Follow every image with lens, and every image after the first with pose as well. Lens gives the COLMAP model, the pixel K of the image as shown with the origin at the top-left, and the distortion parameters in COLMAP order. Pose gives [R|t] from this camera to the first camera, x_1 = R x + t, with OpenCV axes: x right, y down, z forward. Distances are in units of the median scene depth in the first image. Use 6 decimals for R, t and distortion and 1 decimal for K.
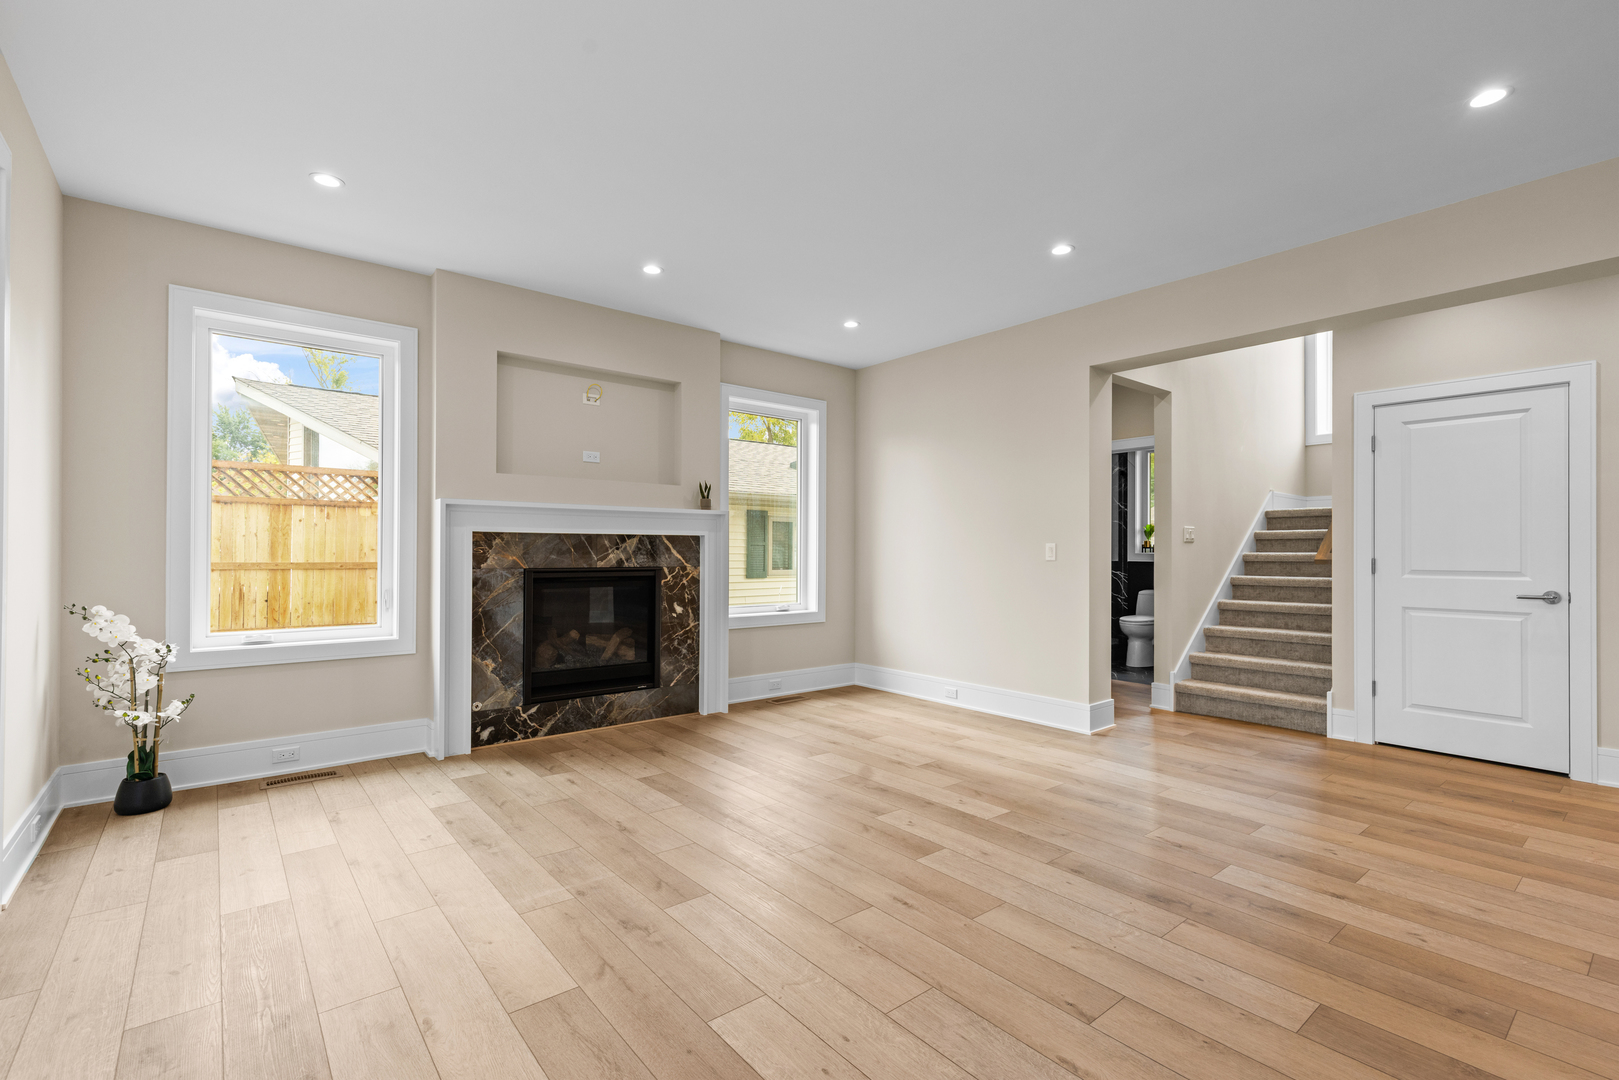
lens RADIAL K [[733.4, 0, 795.3], [0, 733.4, 542.2], [0, 0, 1]] dist [0.002450, -0.002201]
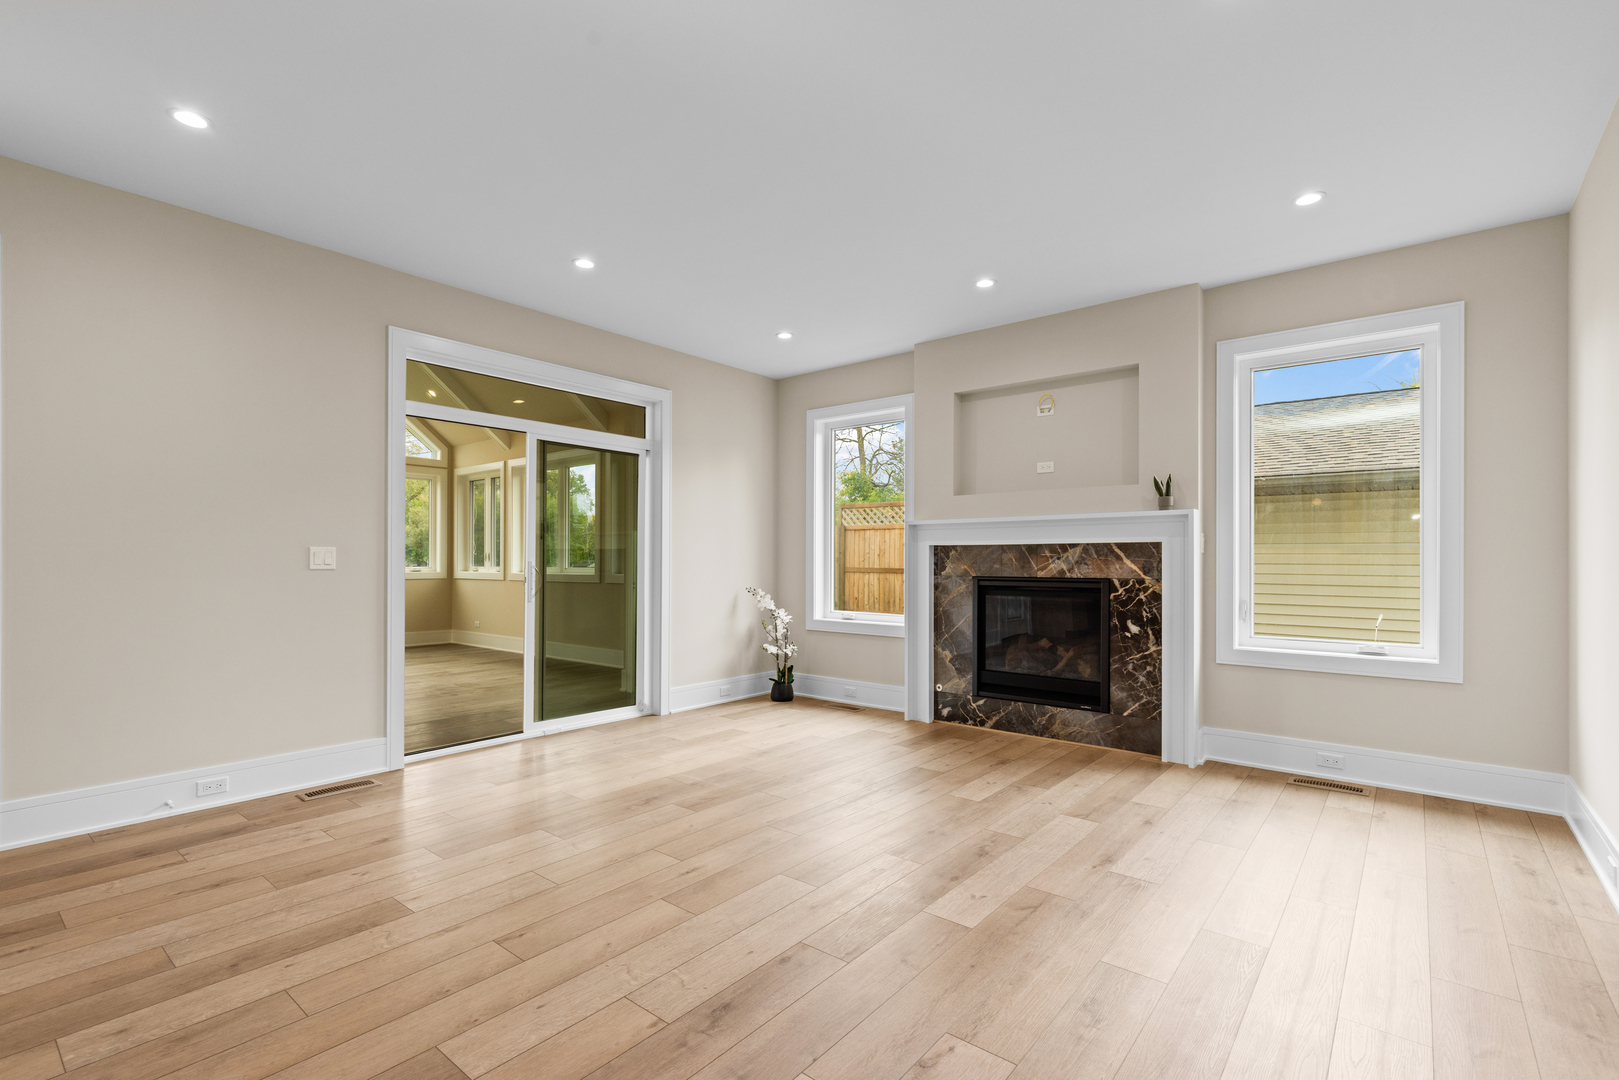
lens RADIAL K [[733.4, 0, 803.3], [0, 733.4, 555.3], [0, 0, 1]] dist [0.002450, -0.002201]
pose [[0.199969, -0.007517, -0.979773, 0.681788], [0.011595, 0.999919, -0.005305, 0.006166], [0.979734, -0.010299, 0.200040, 0.501857]]
